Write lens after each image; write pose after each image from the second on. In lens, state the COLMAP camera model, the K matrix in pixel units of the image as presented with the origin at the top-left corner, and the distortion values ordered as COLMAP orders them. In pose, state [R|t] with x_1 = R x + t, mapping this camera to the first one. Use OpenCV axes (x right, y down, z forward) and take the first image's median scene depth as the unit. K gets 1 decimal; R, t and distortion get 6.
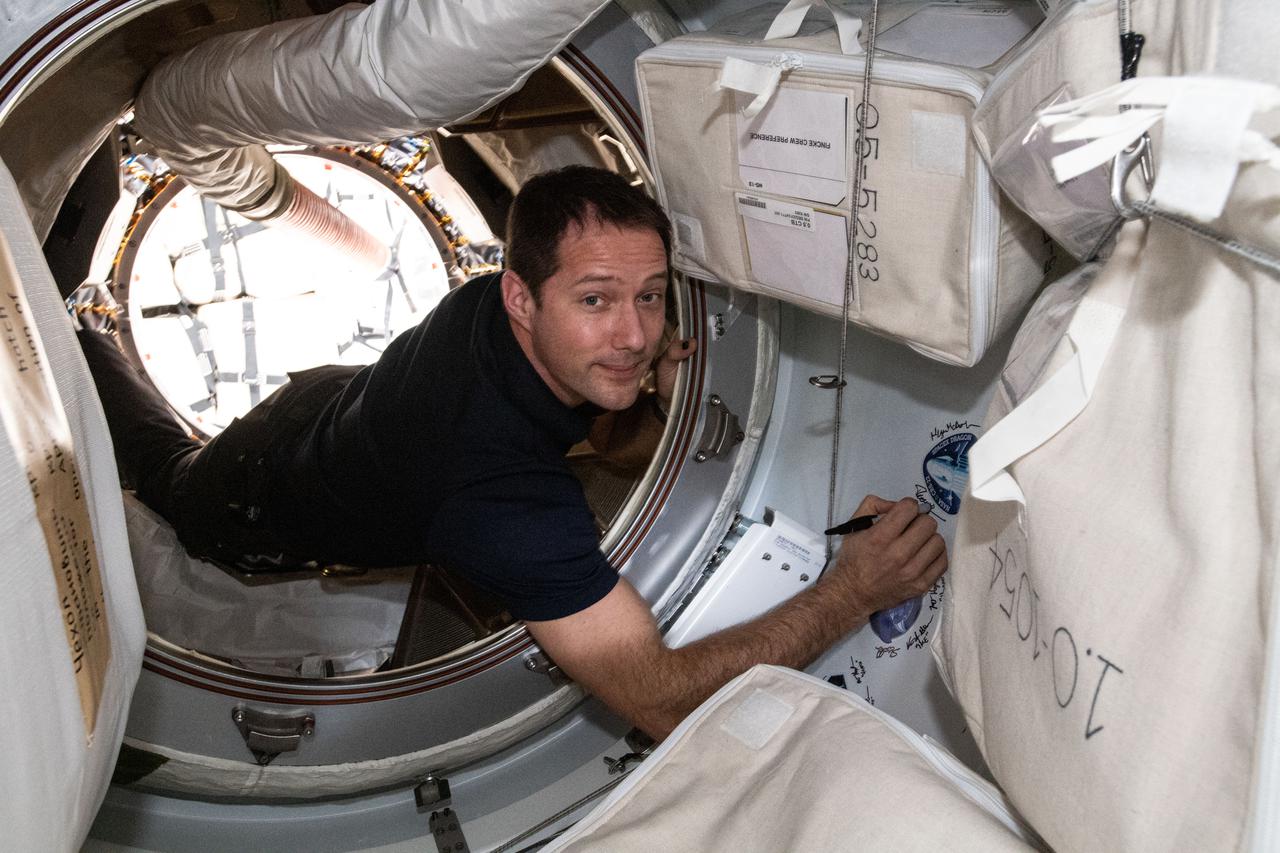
lens RADIAL K [[973.4, 0, 640.0], [0, 973.4, 426.5], [0, 0, 1]] dist [-0.003606, 0.055103]
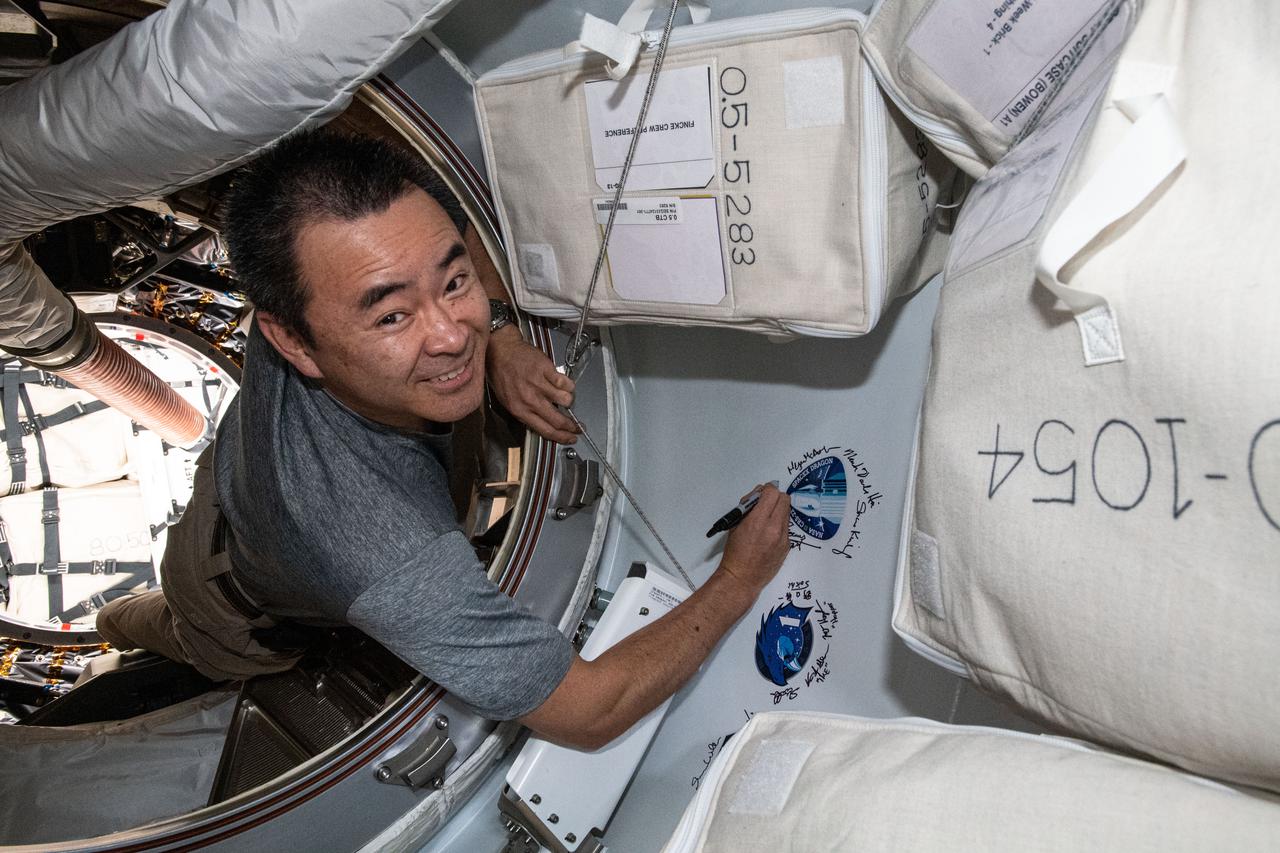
lens RADIAL K [[797.5, 0, 640.0], [0, 797.5, 426.5], [0, 0, 1]] dist [-0.047625, 0.053001]
pose [[0.966936, -0.057898, 0.248360, -0.052455], [0.110528, 0.972809, -0.203533, 0.120410], [-0.229823, 0.224254, 0.947044, 0.257474]]
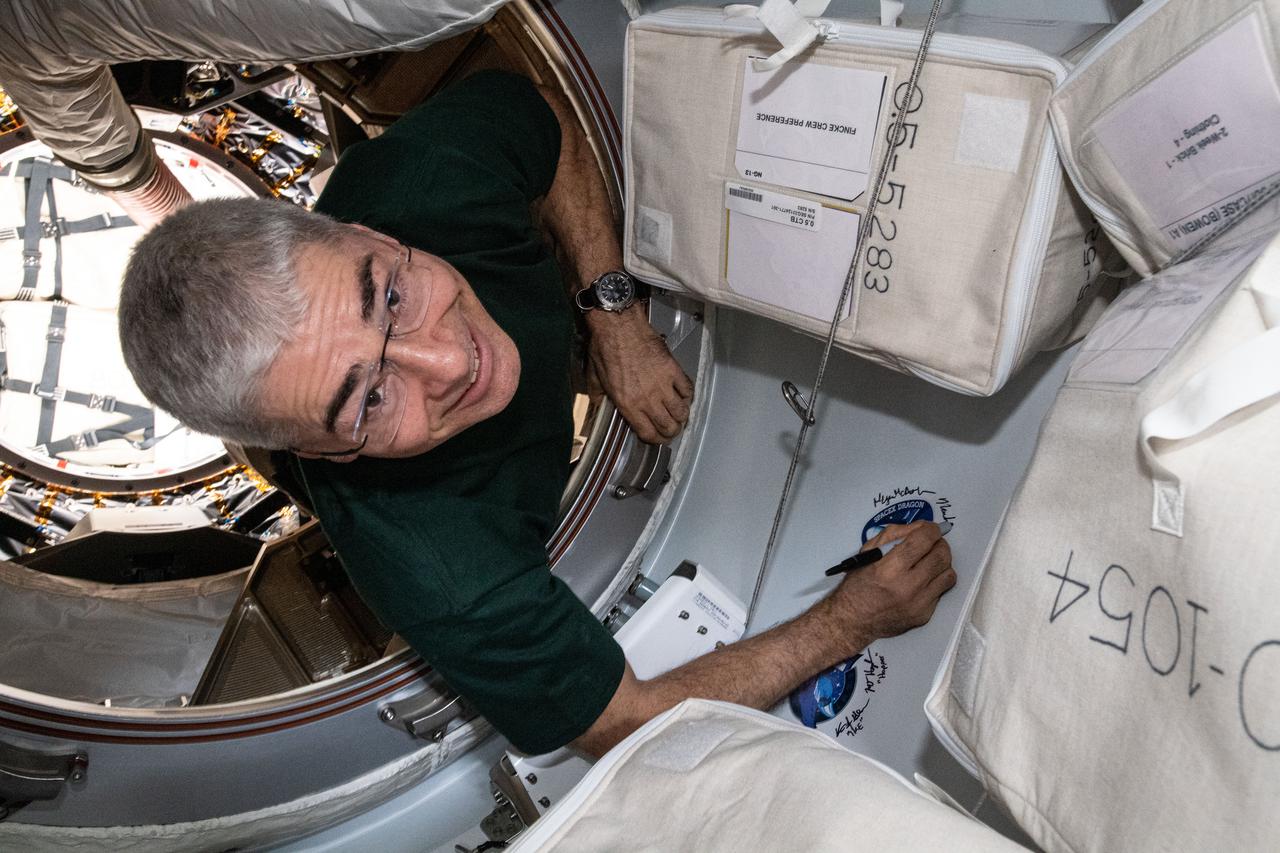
lens RADIAL K [[973.4, 0, 640.0], [0, 973.4, 426.5], [0, 0, 1]] dist [-0.003606, 0.055103]
pose [[0.974524, 0.146148, 0.170129, -0.082461], [-0.125003, 0.983730, -0.129029, 0.088402], [-0.186218, 0.104475, 0.976938, 0.150913]]
